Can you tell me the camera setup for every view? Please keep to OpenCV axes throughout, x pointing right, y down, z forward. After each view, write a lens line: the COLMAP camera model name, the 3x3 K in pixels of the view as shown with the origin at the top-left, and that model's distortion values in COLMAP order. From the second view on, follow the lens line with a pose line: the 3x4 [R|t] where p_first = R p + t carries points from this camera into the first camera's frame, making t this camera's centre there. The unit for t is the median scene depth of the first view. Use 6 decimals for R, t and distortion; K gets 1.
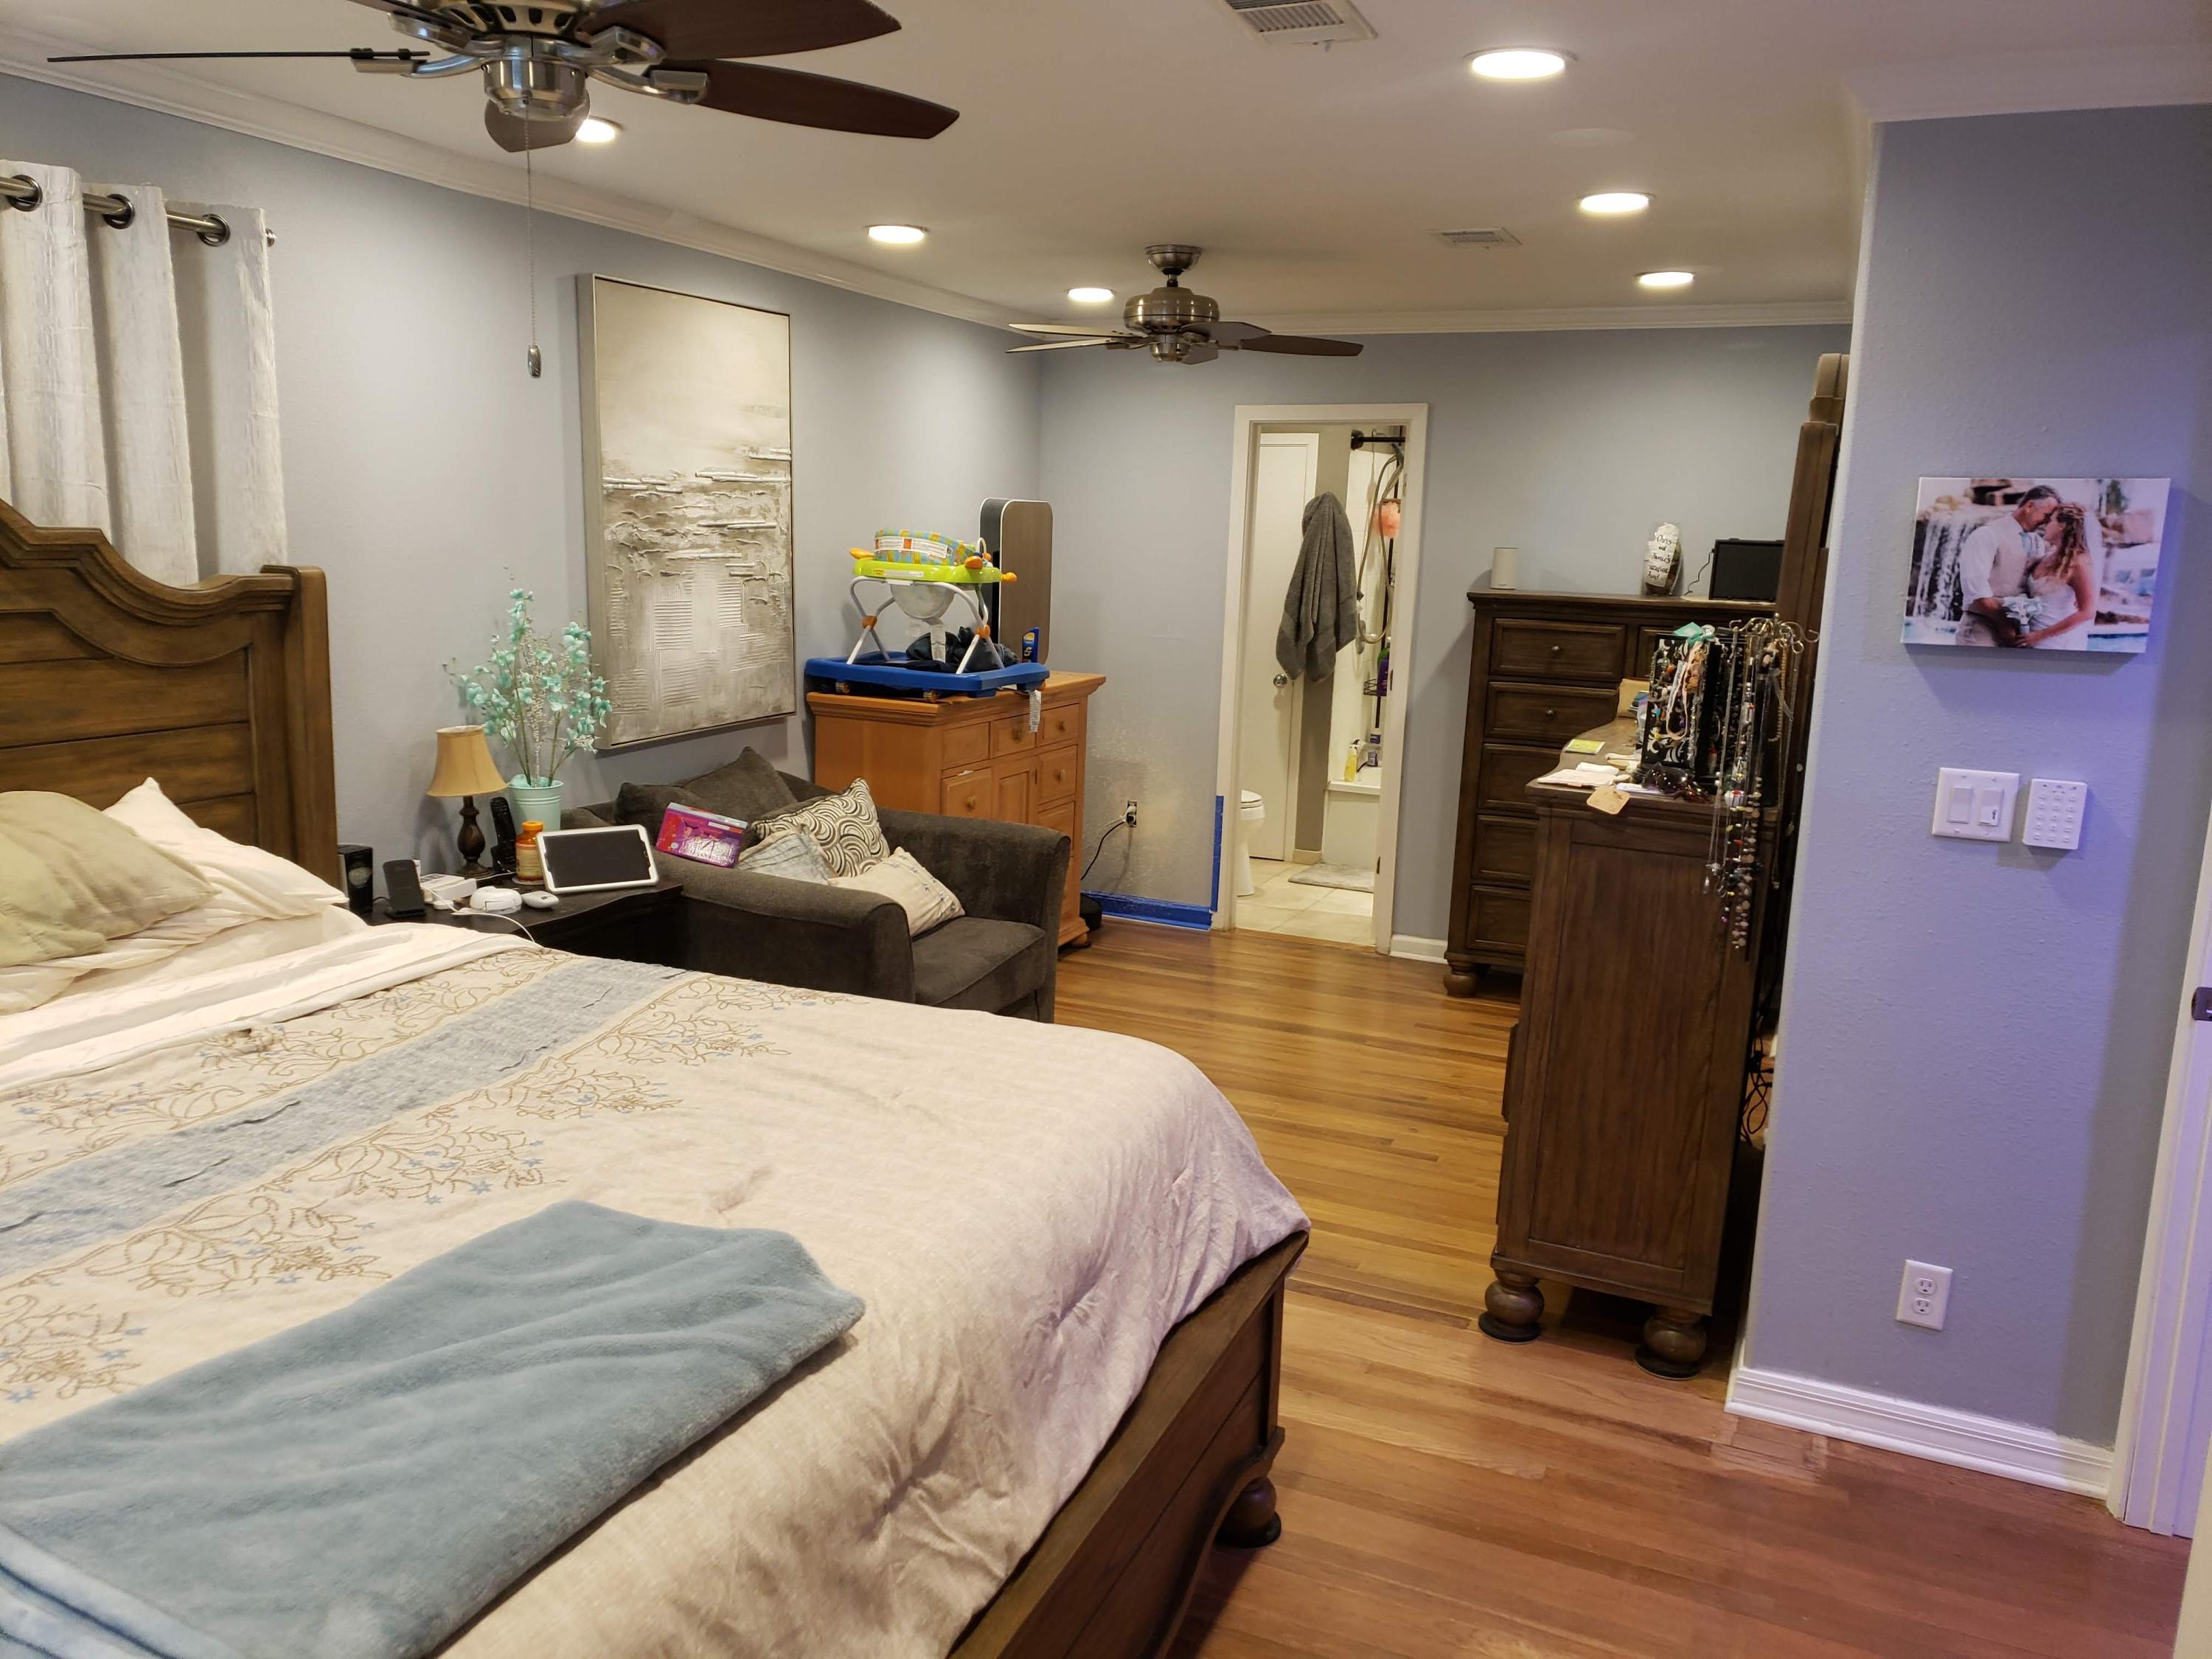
lens RADIAL K [[1744.4, 0, 1083.0], [0, 1744.4, 838.6], [0, 0, 1]] dist [-0.002007, 0.053242]
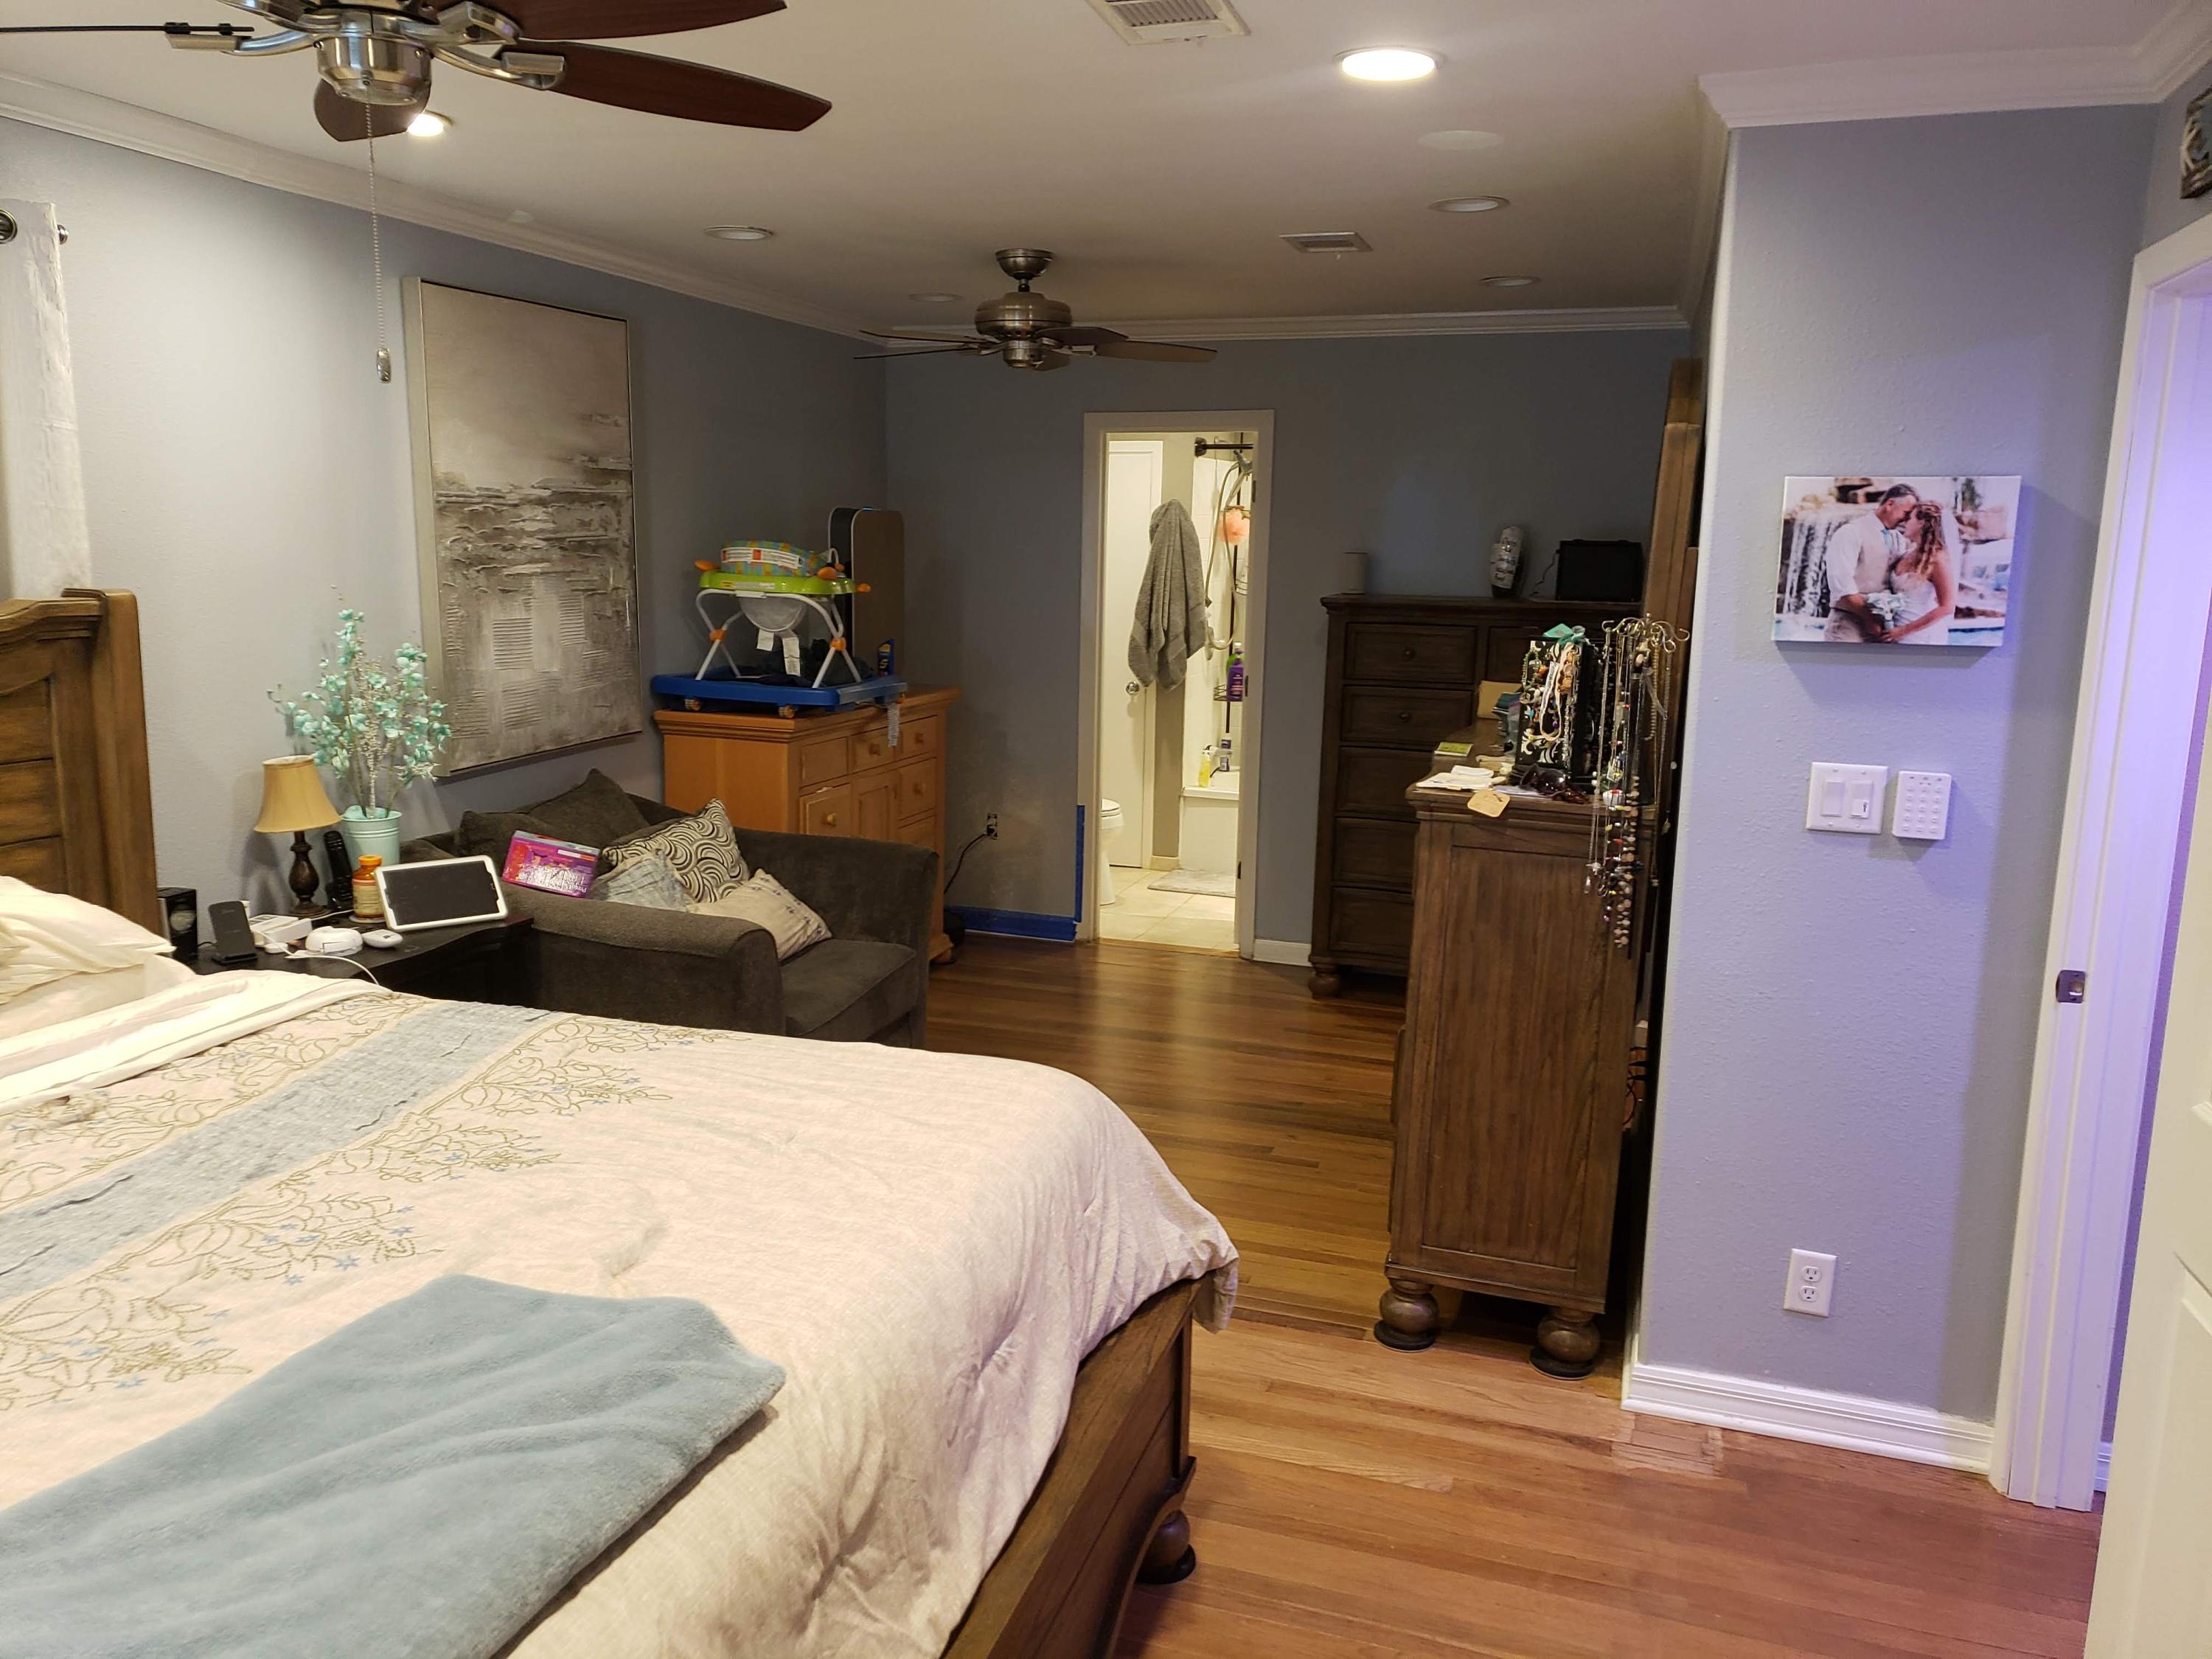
lens RADIAL K [[1744.4, 0, 1083.0], [0, 1744.4, 838.6], [0, 0, 1]] dist [-0.002007, 0.053242]
pose [[0.995210, -0.029662, 0.093156, -0.026703], [0.030007, 0.999547, -0.002305, -0.007023], [-0.093046, 0.005089, 0.995649, 0.032171]]
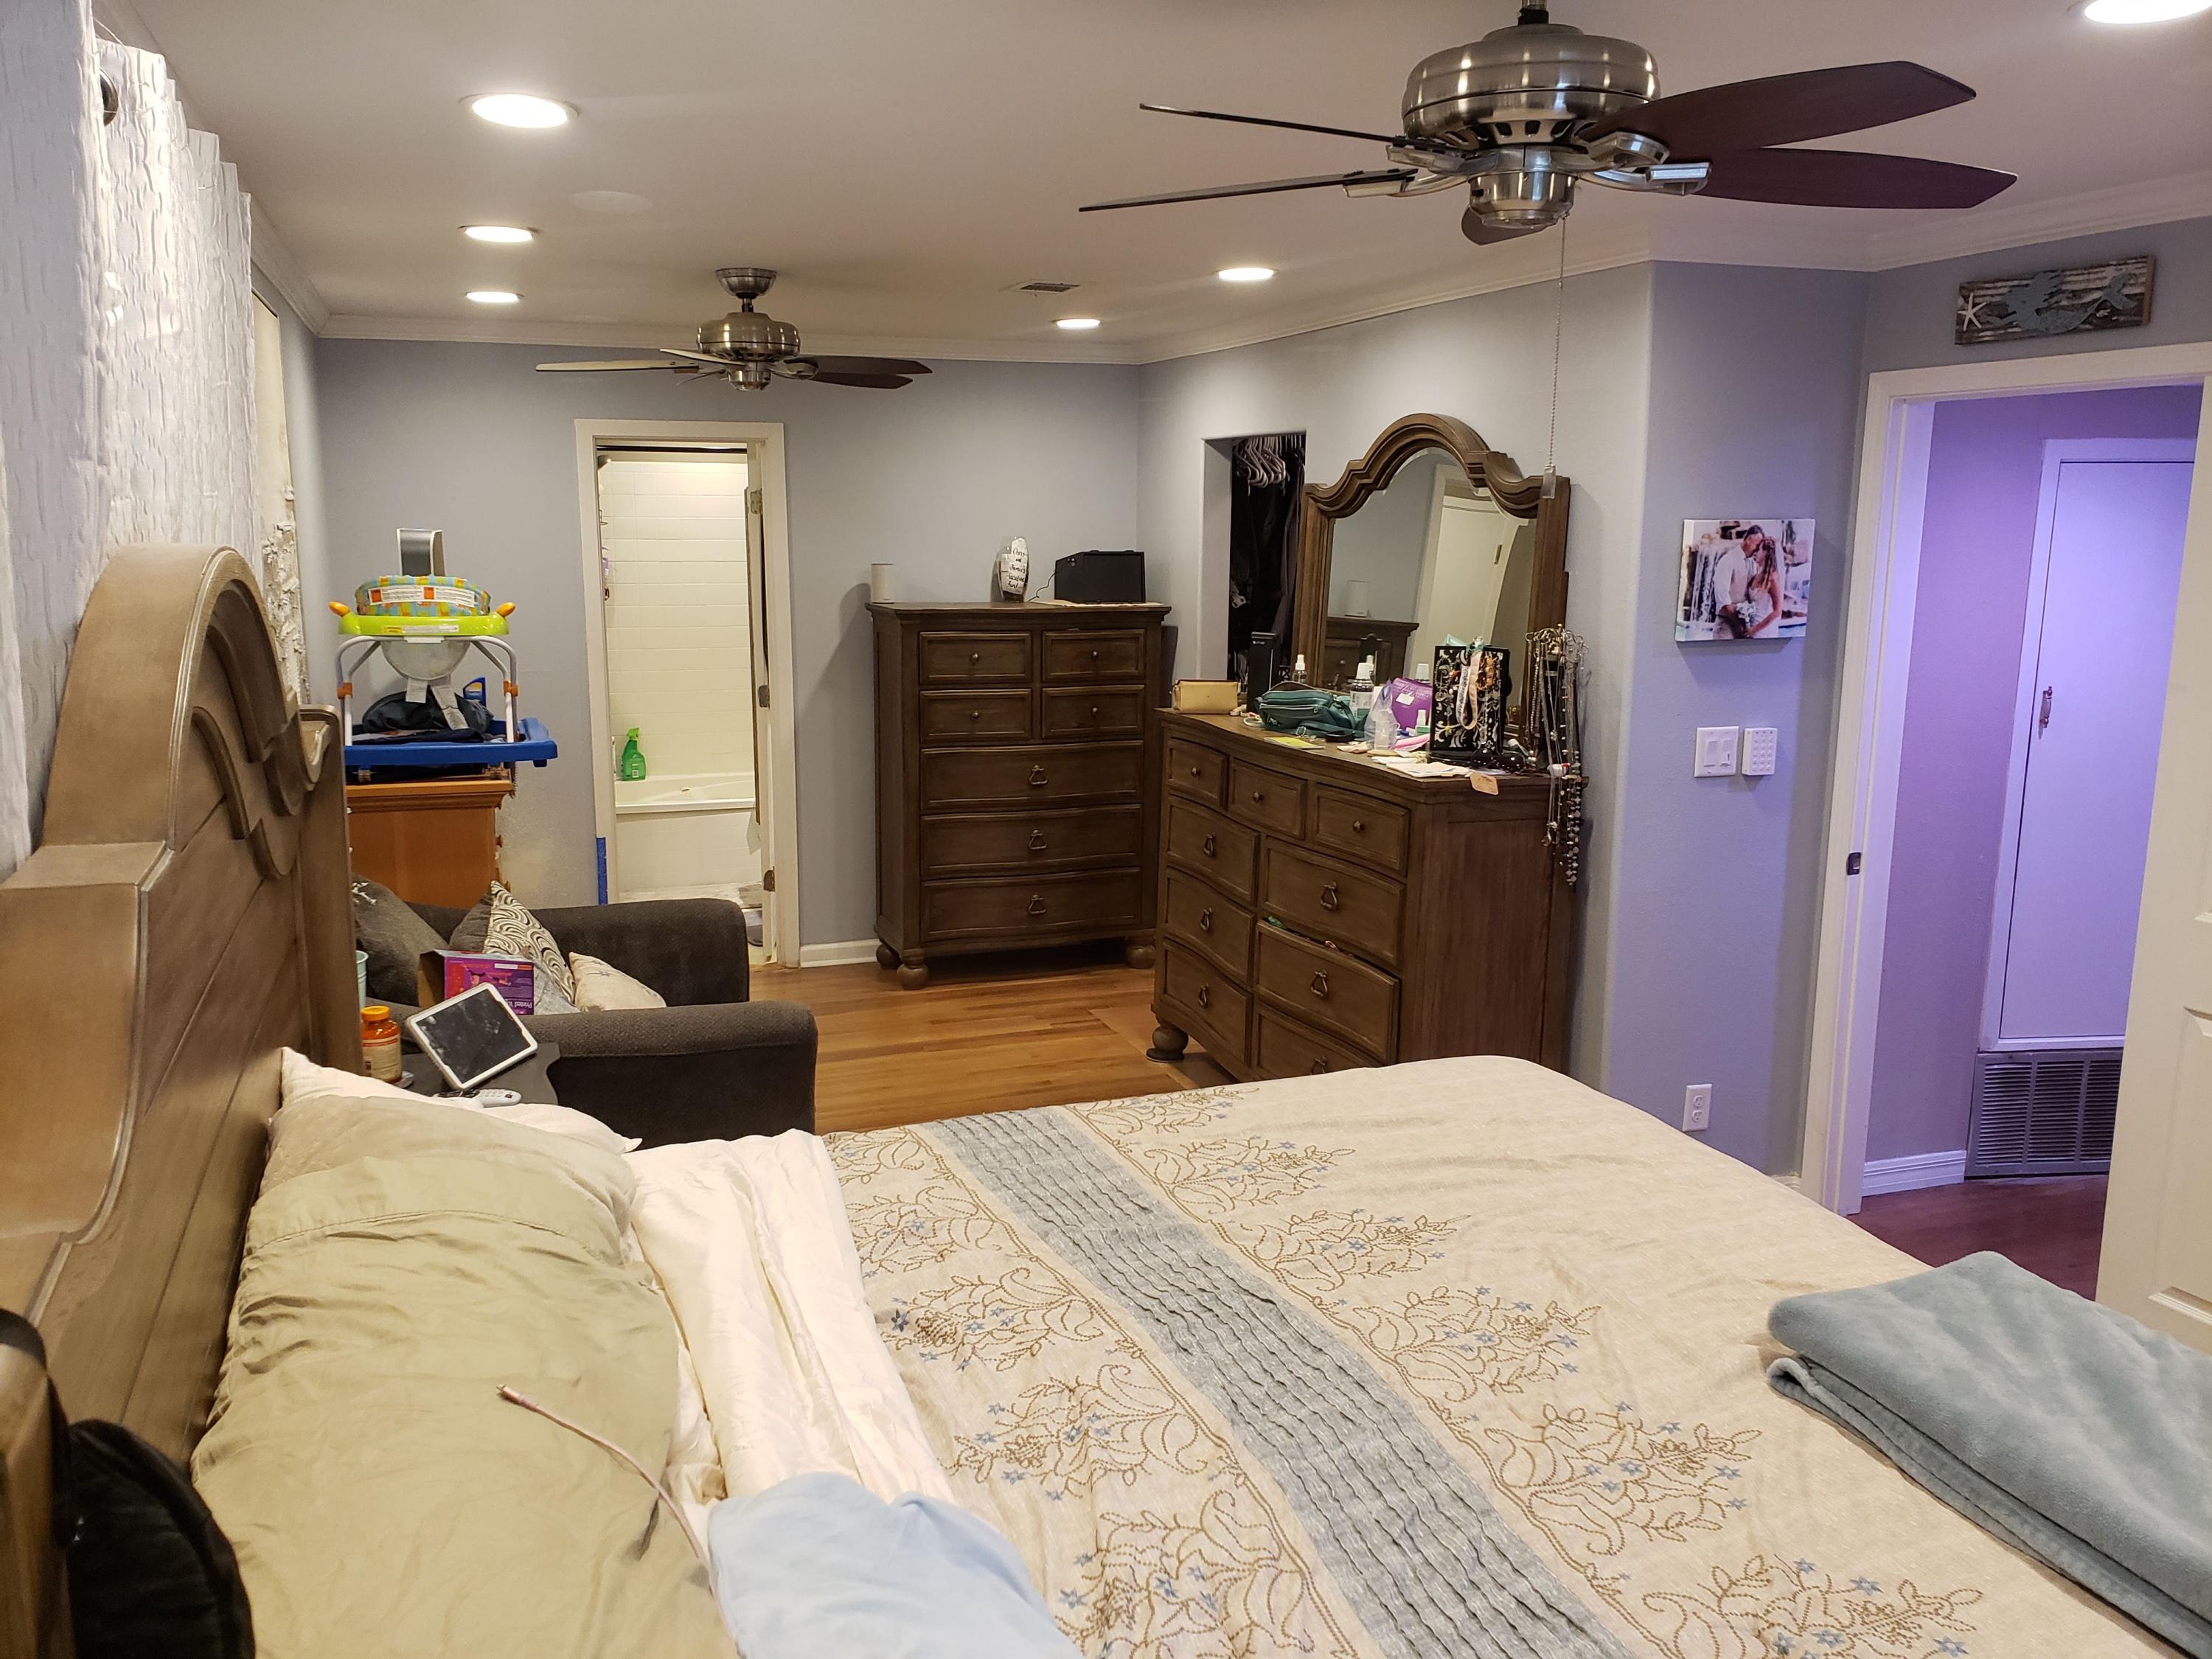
lens RADIAL K [[1691.6, 0, 1094.7], [0, 1691.6, 819.1], [0, 0, 1]] dist [0.073919, -0.139623]
pose [[0.725425, -0.147582, 0.672294, -0.792790], [0.142624, 0.987774, 0.062940, -0.125787], [-0.673363, 0.050227, 0.737604, 0.340858]]
